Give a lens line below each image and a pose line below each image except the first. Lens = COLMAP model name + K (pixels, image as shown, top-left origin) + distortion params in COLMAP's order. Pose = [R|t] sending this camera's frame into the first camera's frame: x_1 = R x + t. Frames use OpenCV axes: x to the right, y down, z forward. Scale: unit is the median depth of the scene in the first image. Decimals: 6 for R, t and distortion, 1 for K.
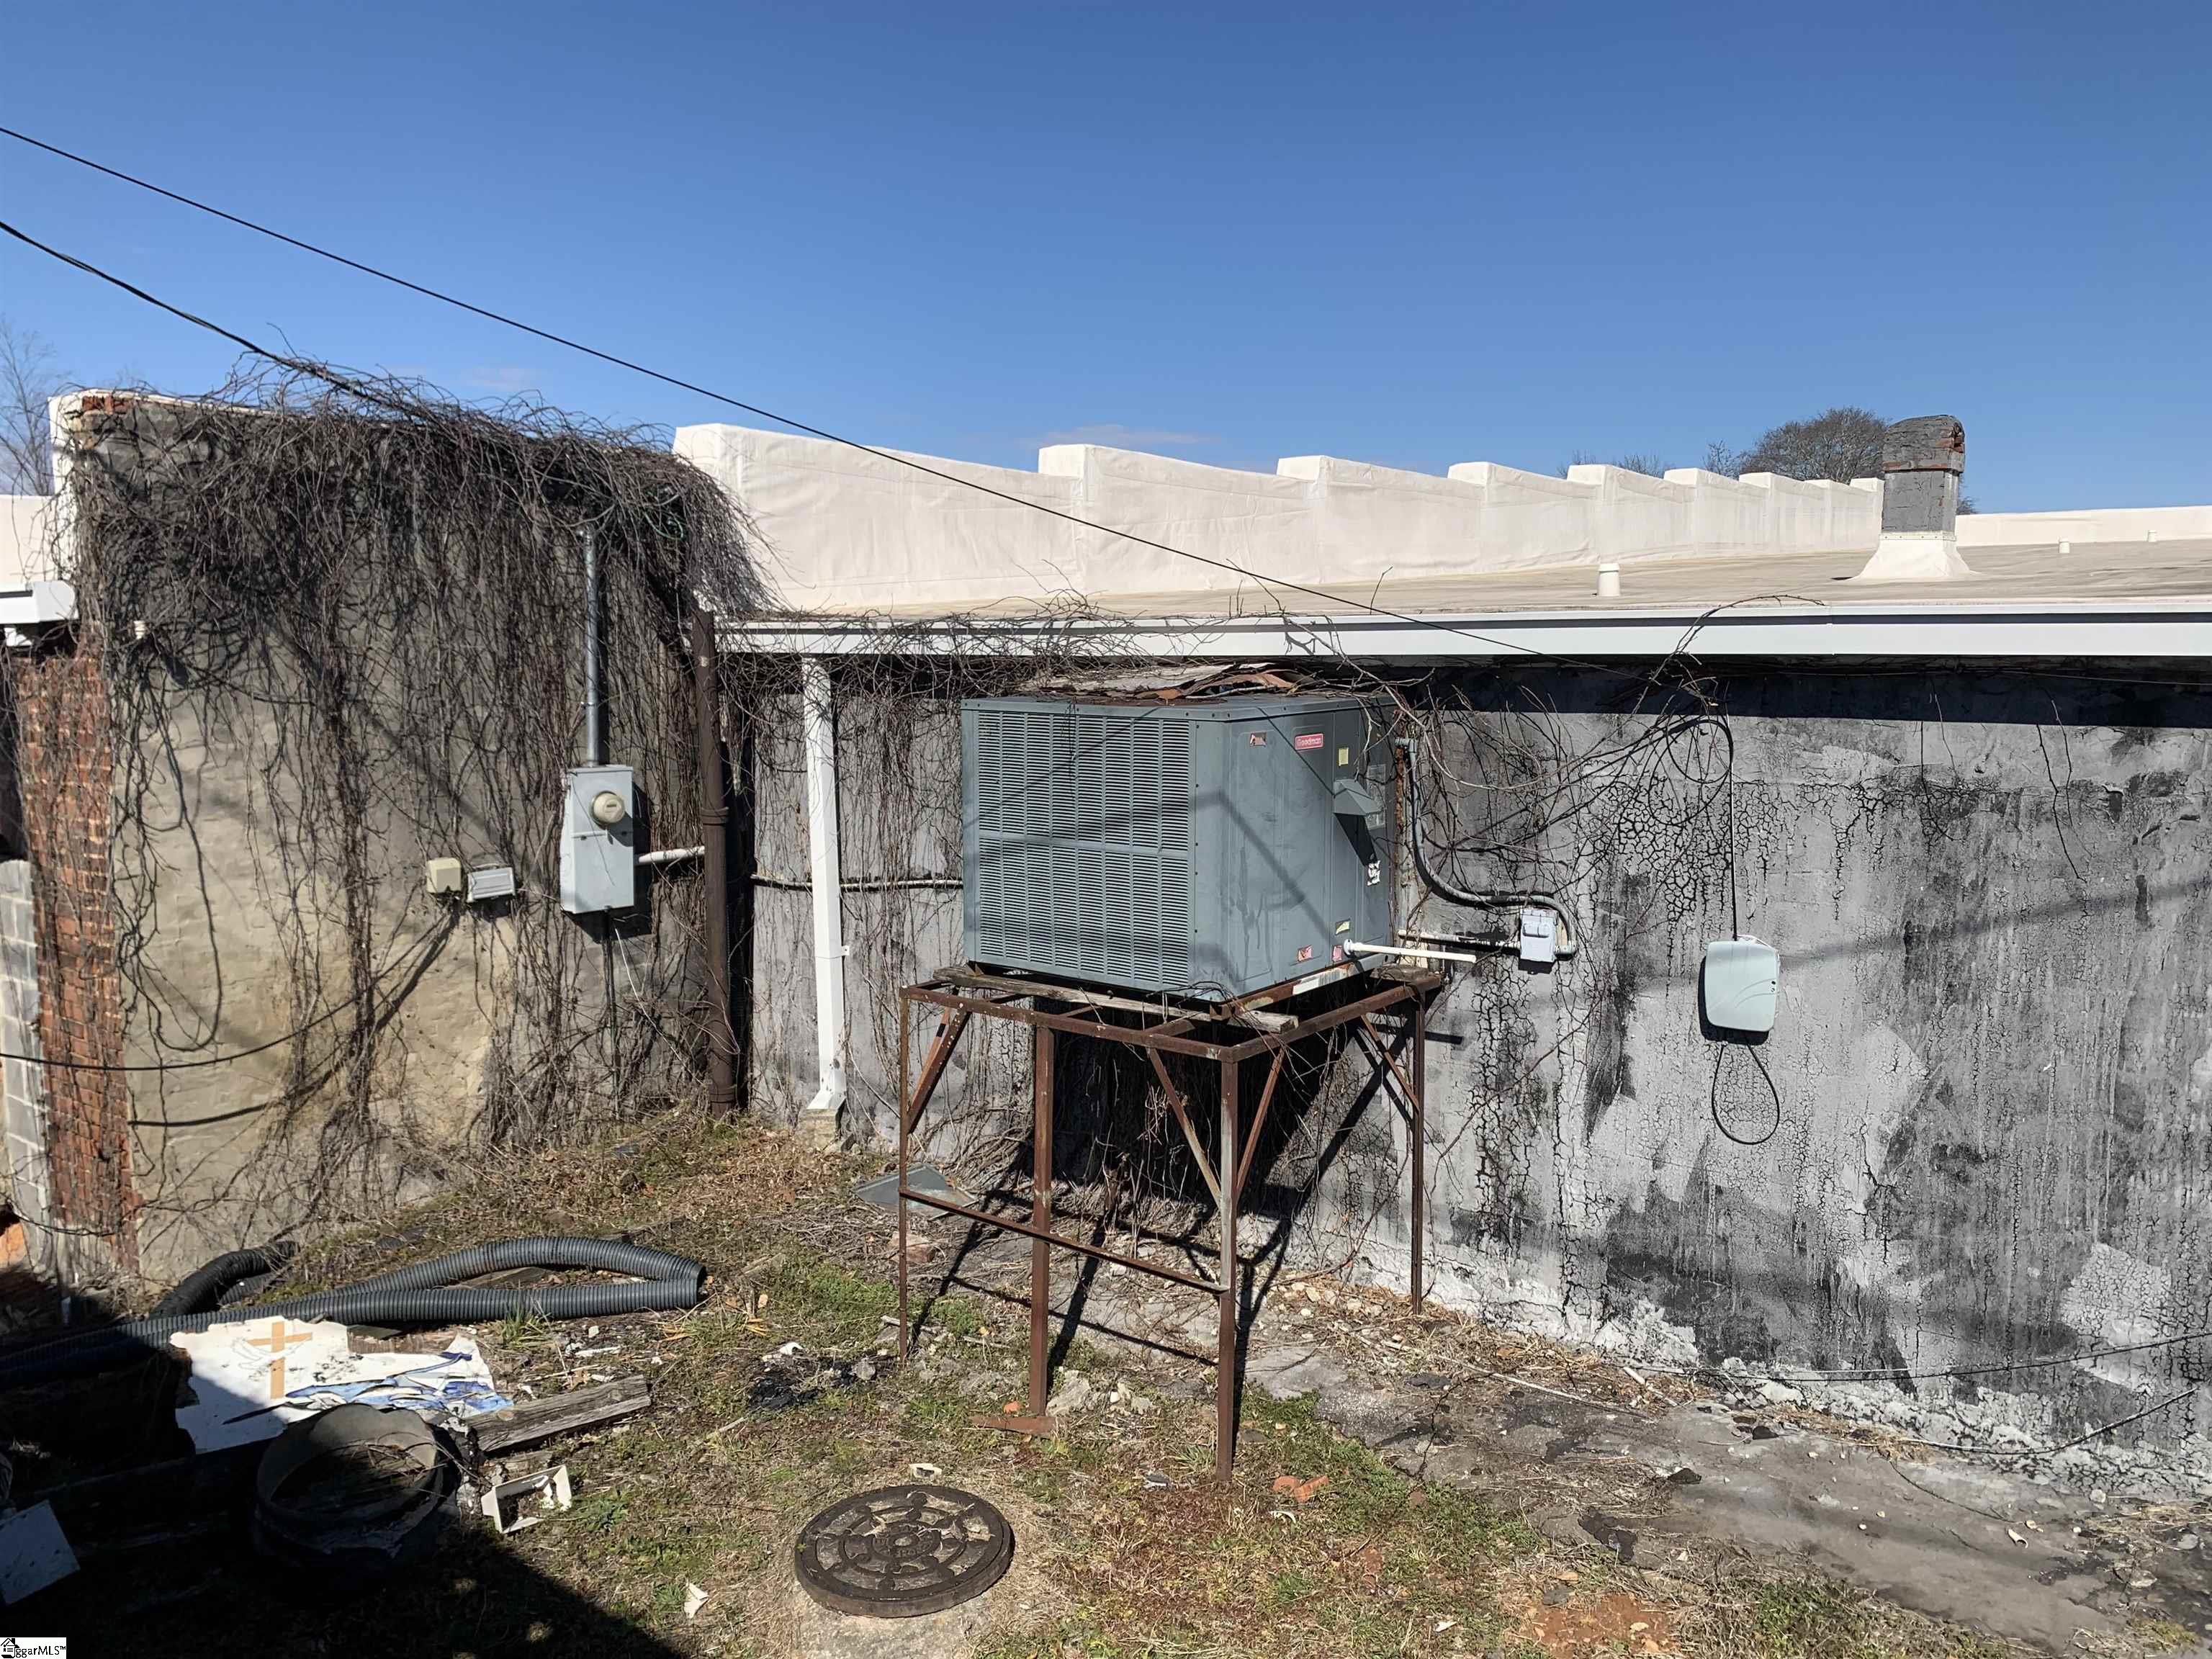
lens RADIAL K [[1699.6, 0, 1081.7], [0, 1699.6, 827.2], [0, 0, 1]] dist [0.040285, -0.043665]
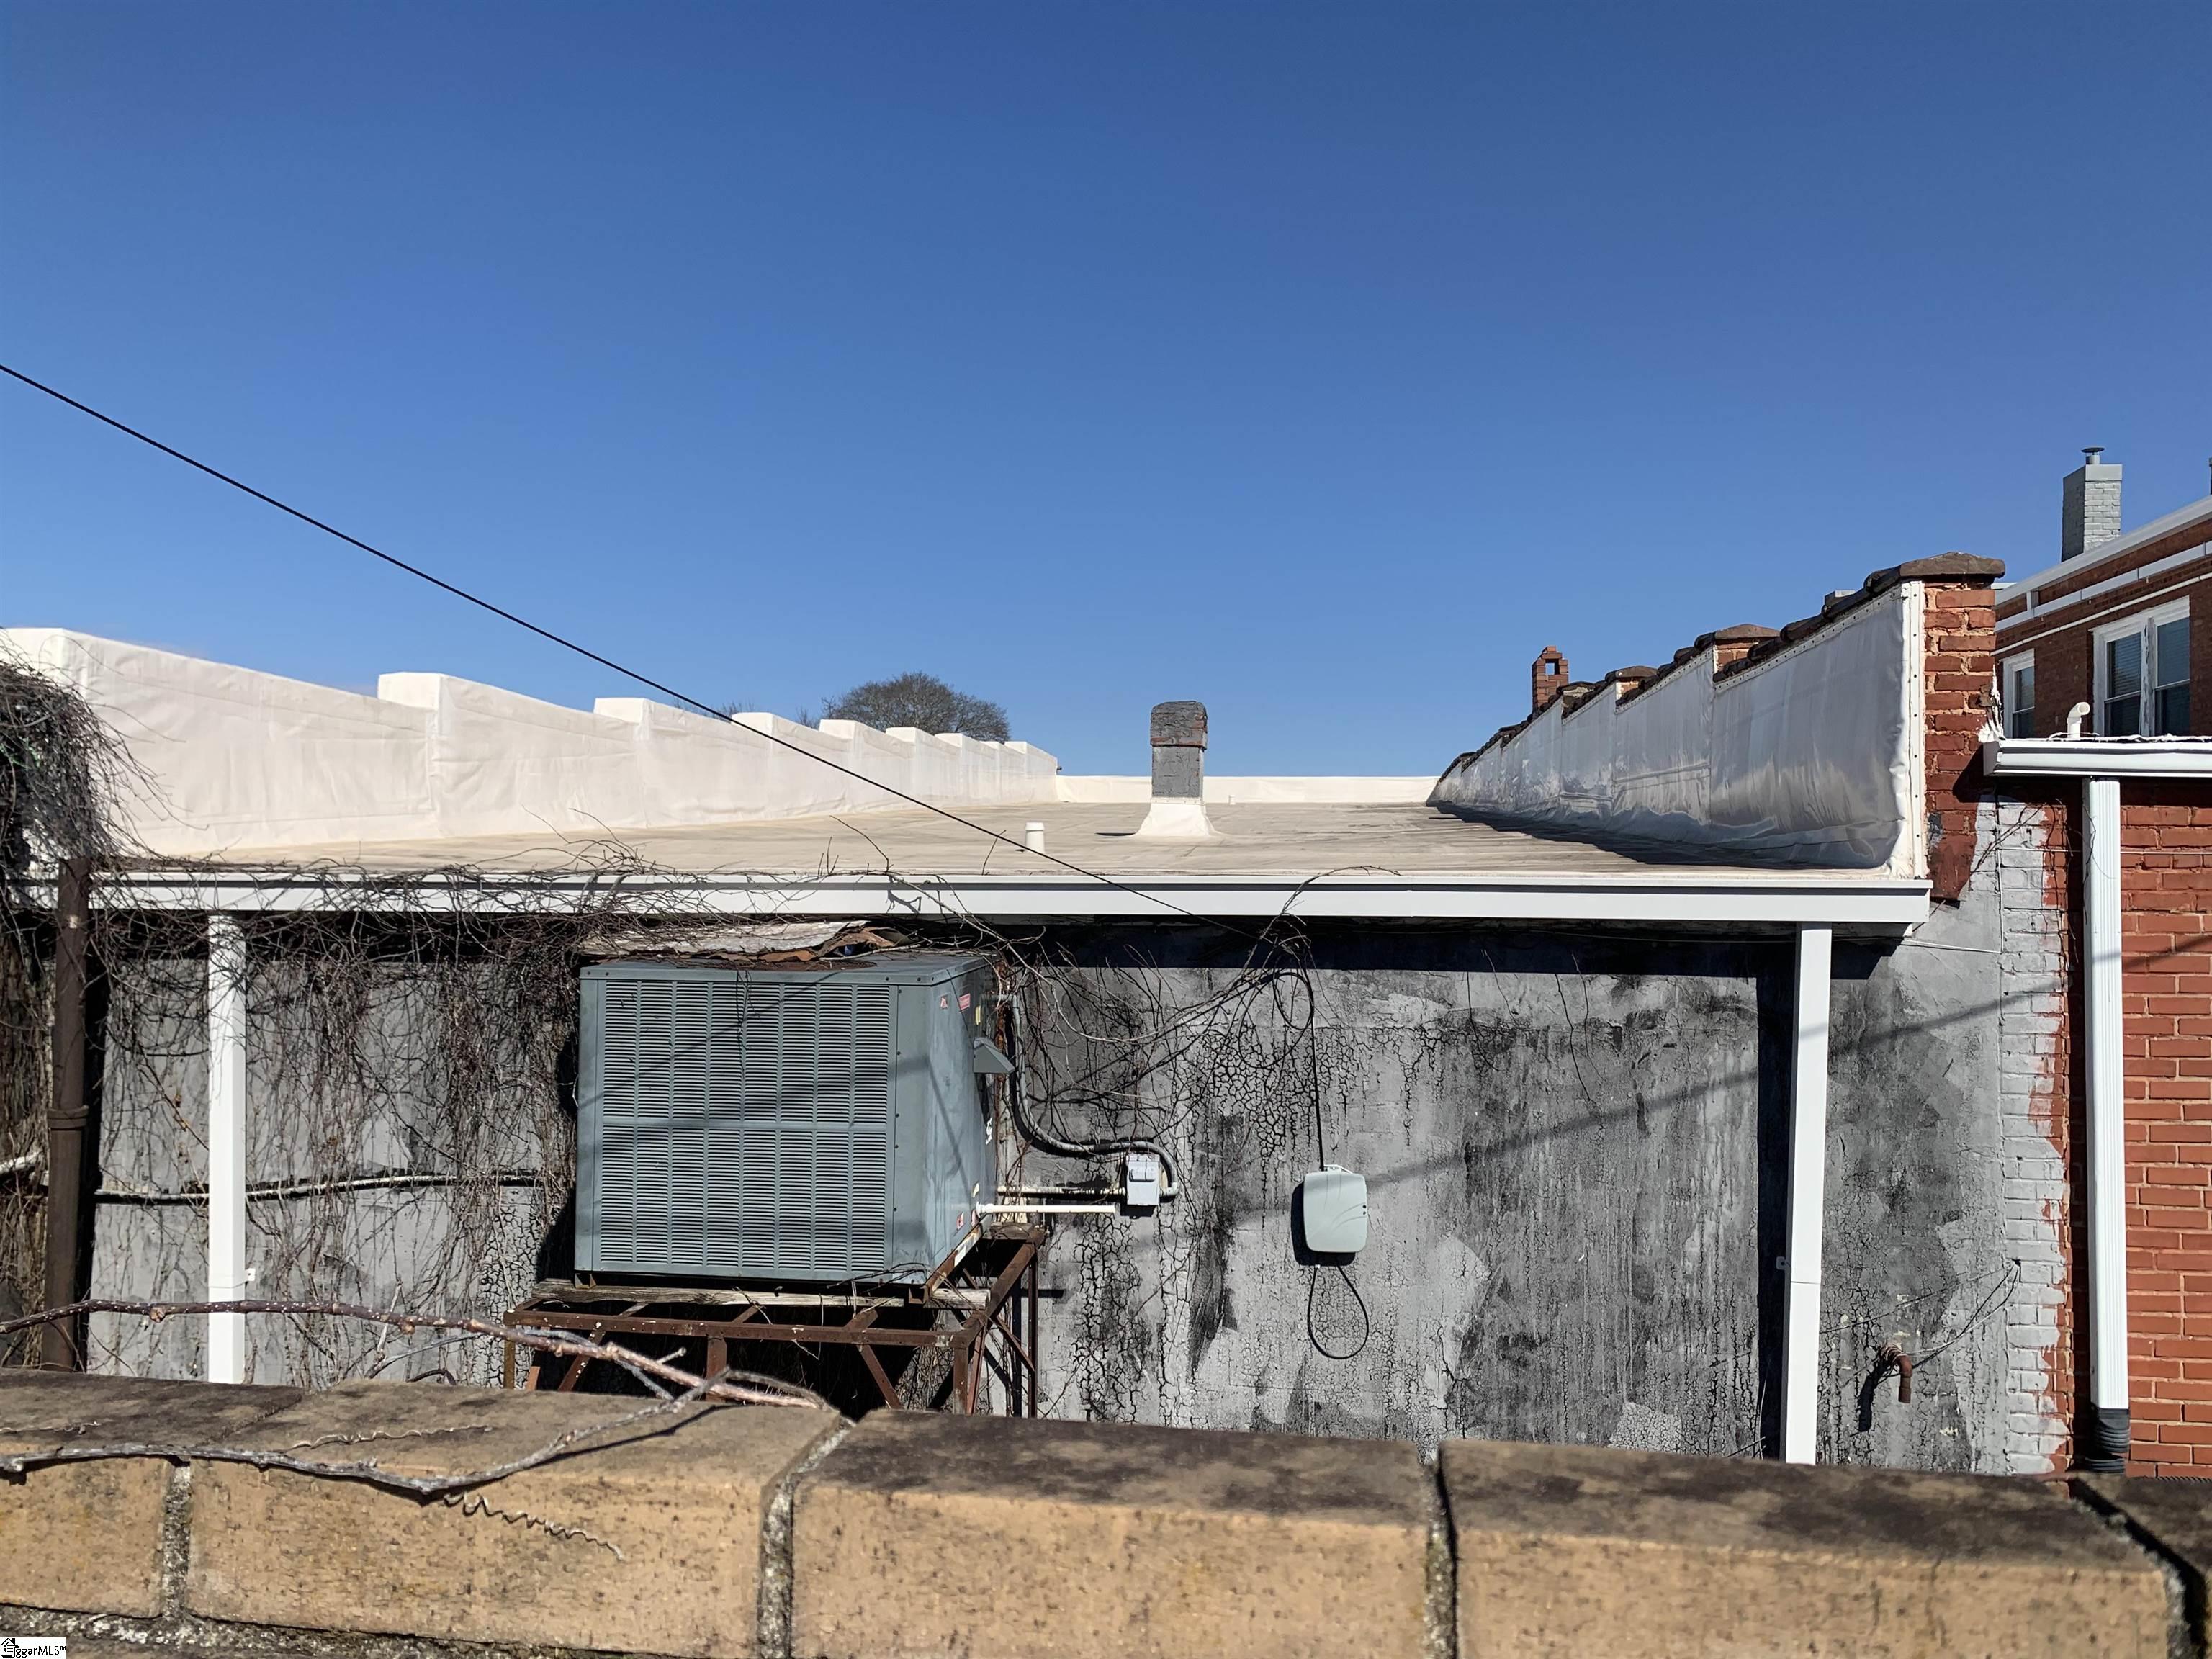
lens RADIAL K [[1699.6, 0, 1097.7], [0, 1699.6, 827.4], [0, 0, 1]] dist [0.040285, -0.043665]
pose [[0.857092, 0.020606, 0.514751, -0.296407], [0.050047, 0.991143, -0.123007, -0.024533], [-0.512726, 0.131190, 0.848470, 0.095358]]
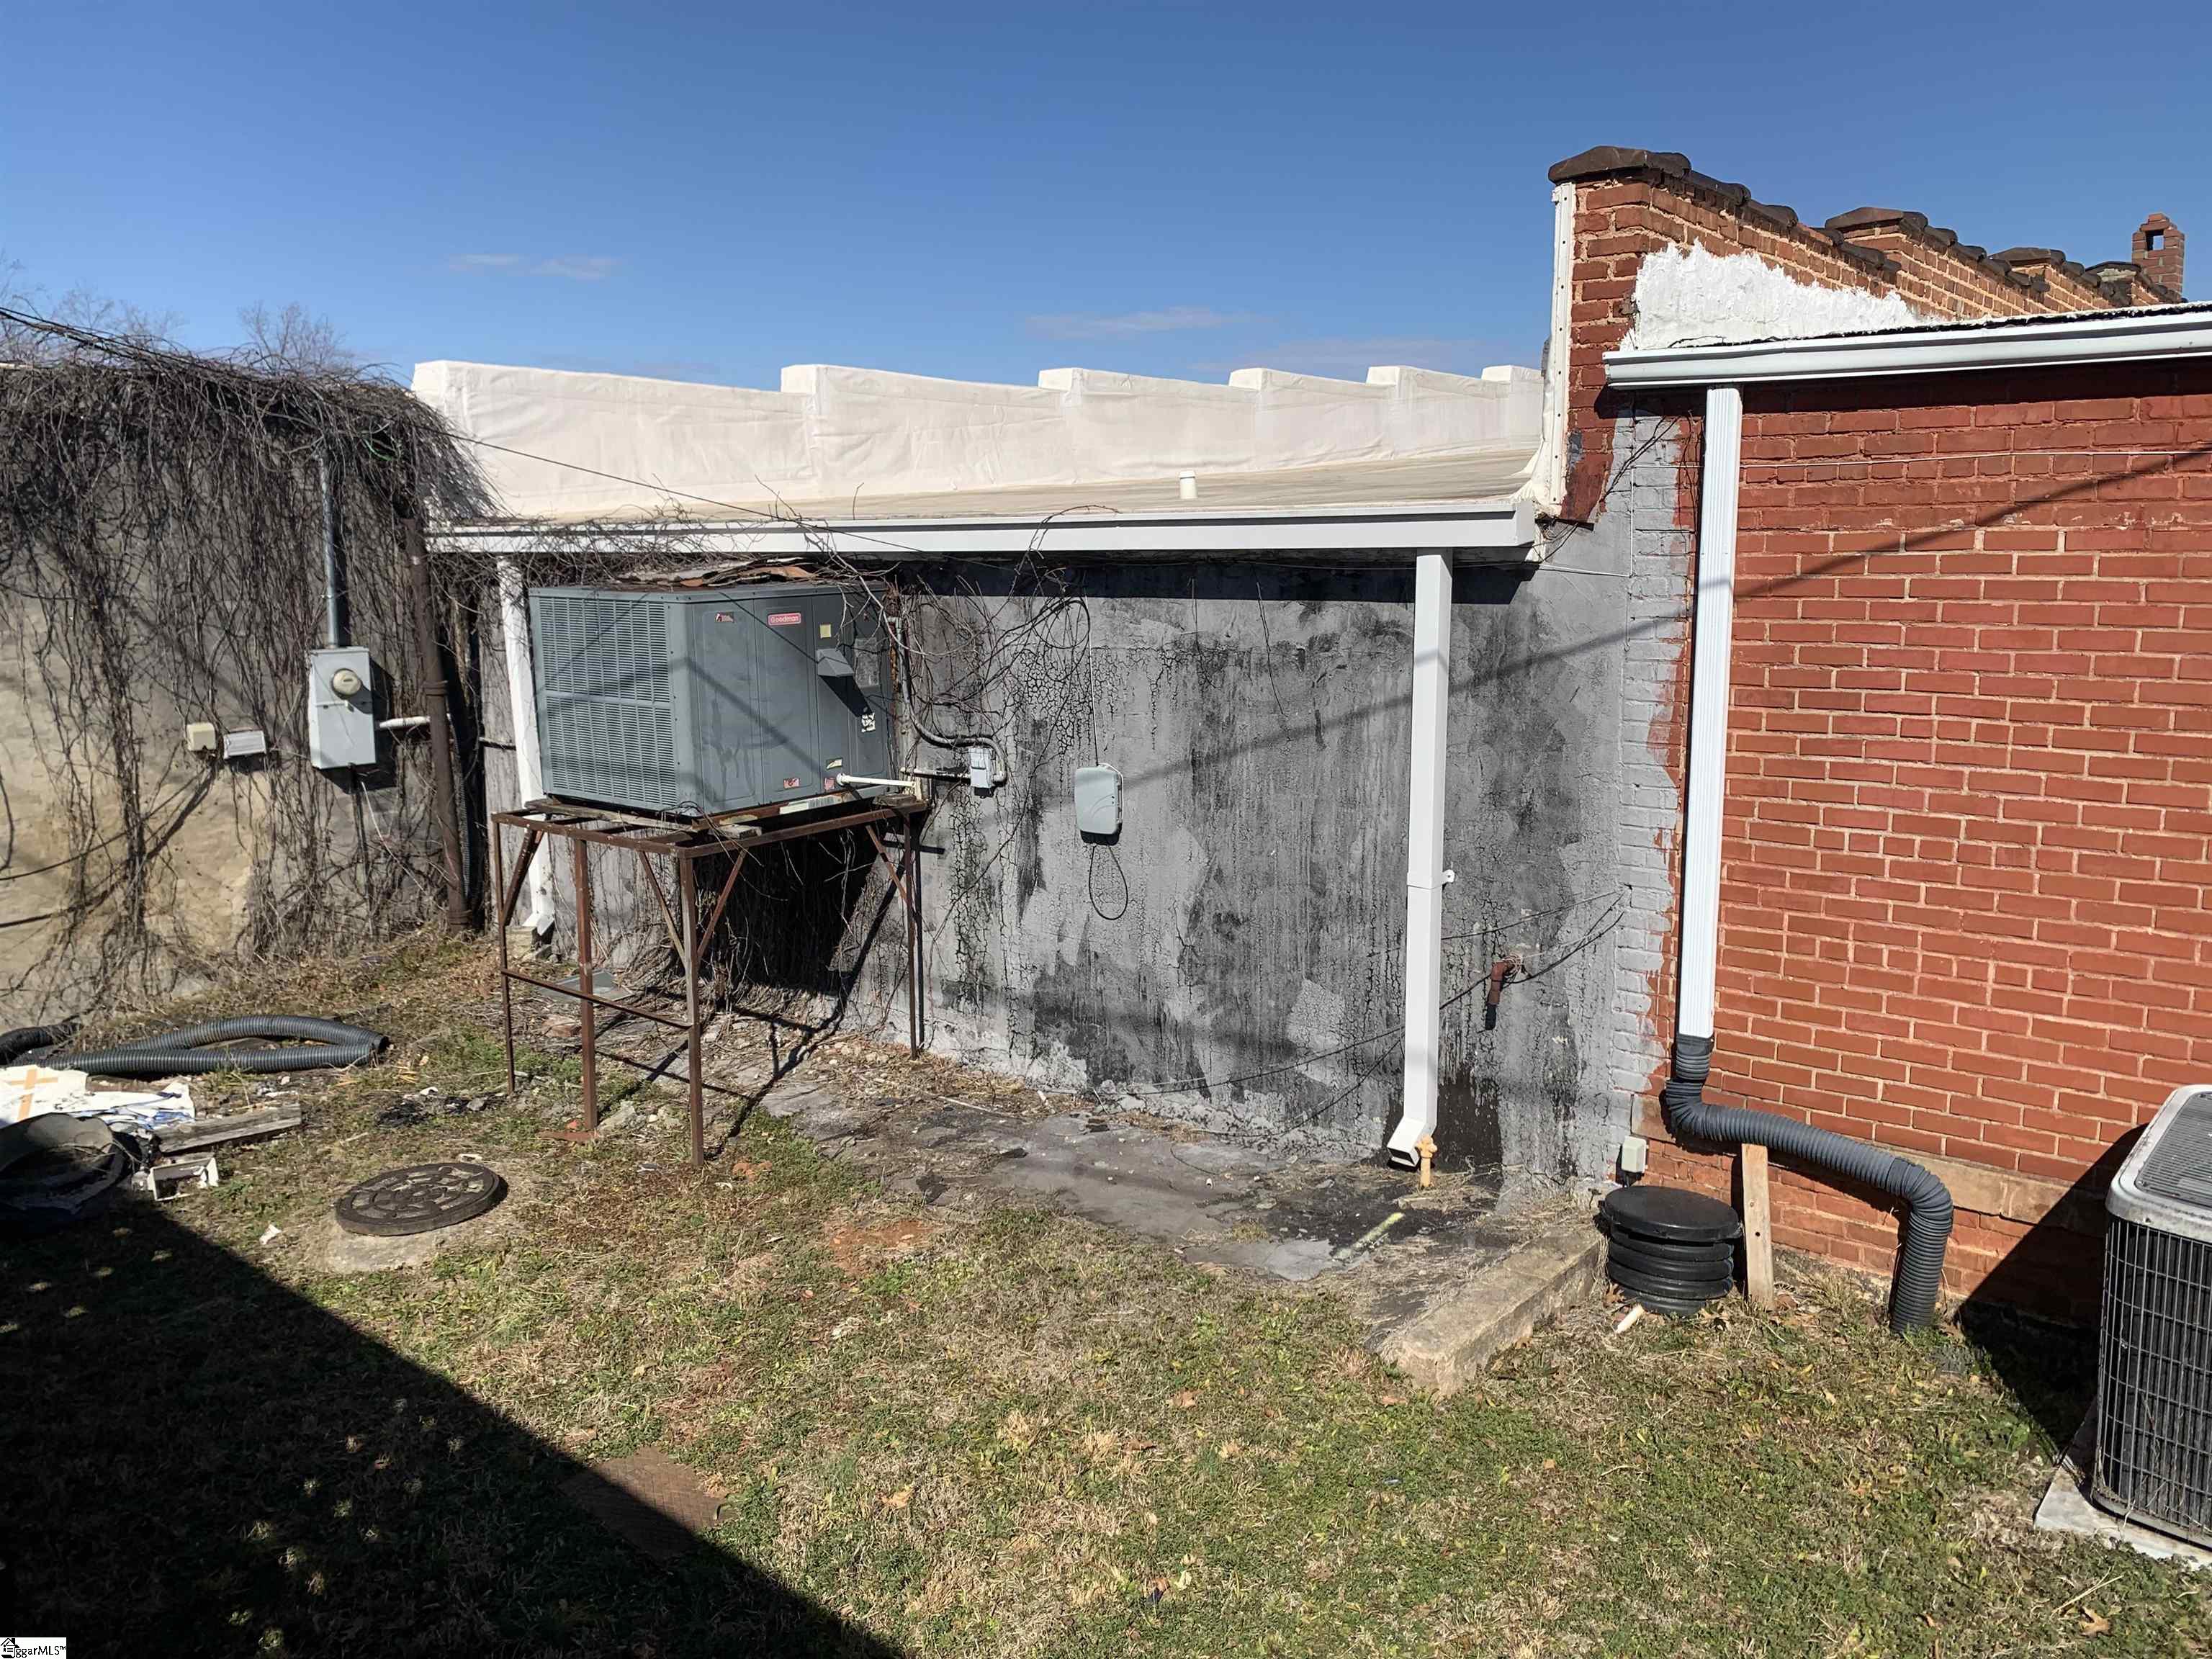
lens RADIAL K [[1699.6, 0, 1089.8], [0, 1699.6, 810.3], [0, 0, 1]] dist [0.040285, -0.043665]
pose [[0.999693, -0.009836, -0.022742, 0.376097], [0.011036, 0.998518, 0.053282, 0.027793], [0.022185, -0.053517, 0.998320, -0.290508]]
